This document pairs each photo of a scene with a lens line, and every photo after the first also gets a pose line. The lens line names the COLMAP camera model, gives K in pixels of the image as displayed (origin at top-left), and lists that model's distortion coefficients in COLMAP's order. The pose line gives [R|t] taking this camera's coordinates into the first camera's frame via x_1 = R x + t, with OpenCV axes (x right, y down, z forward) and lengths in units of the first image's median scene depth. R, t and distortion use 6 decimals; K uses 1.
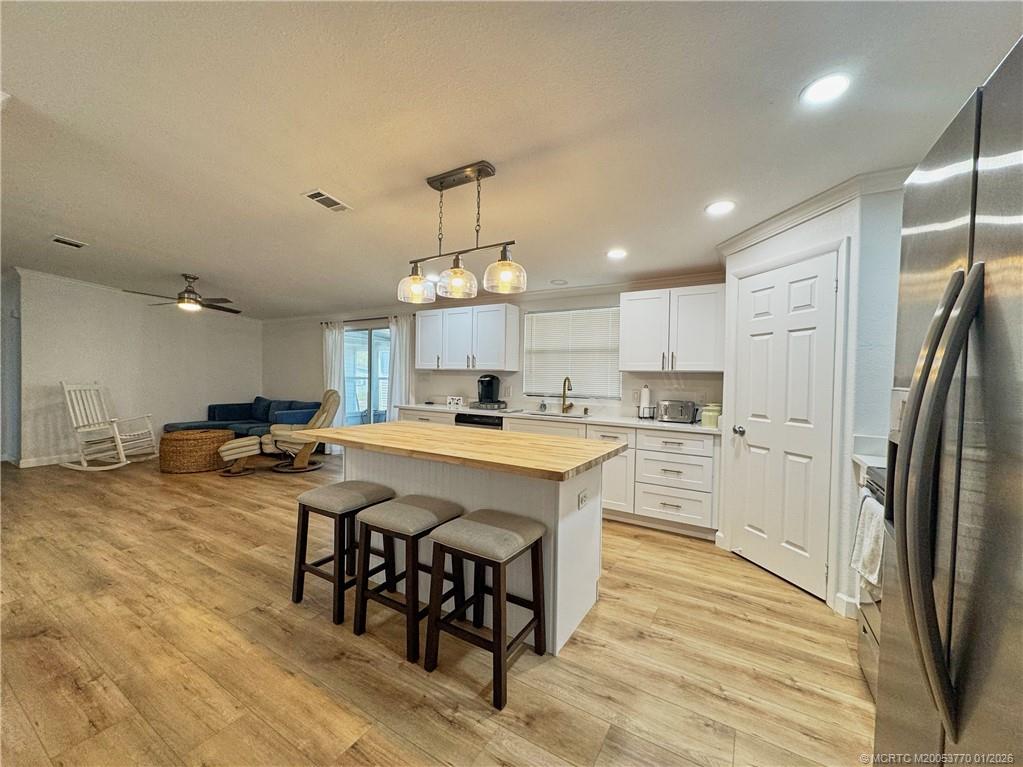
lens RADIAL K [[407.9, 0, 510.6], [0, 407.9, 383.0], [0, 0, 1]] dist [-0.002409, 0.000339]
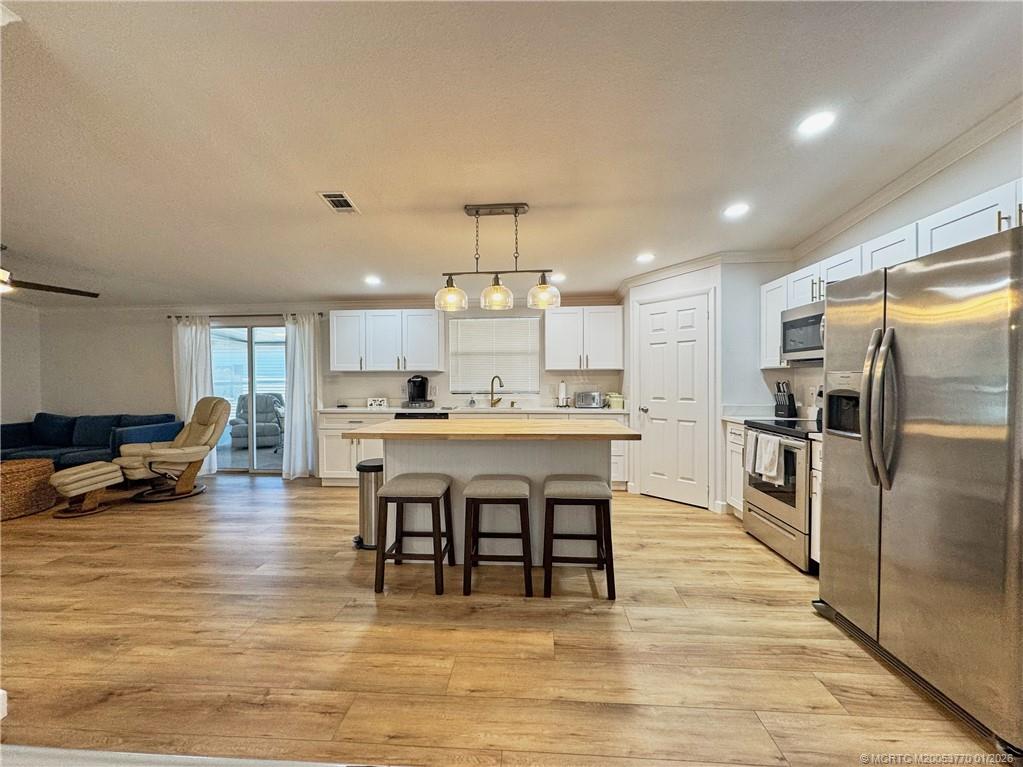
lens RADIAL K [[407.9, 0, 510.6], [0, 407.9, 383.7], [0, 0, 1]] dist [-0.002409, 0.000339]
pose [[0.886595, -0.028251, 0.461683, -0.432578], [0.028866, 0.999567, 0.005732, 0.002811], [-0.461645, 0.008245, 0.887026, -0.057360]]
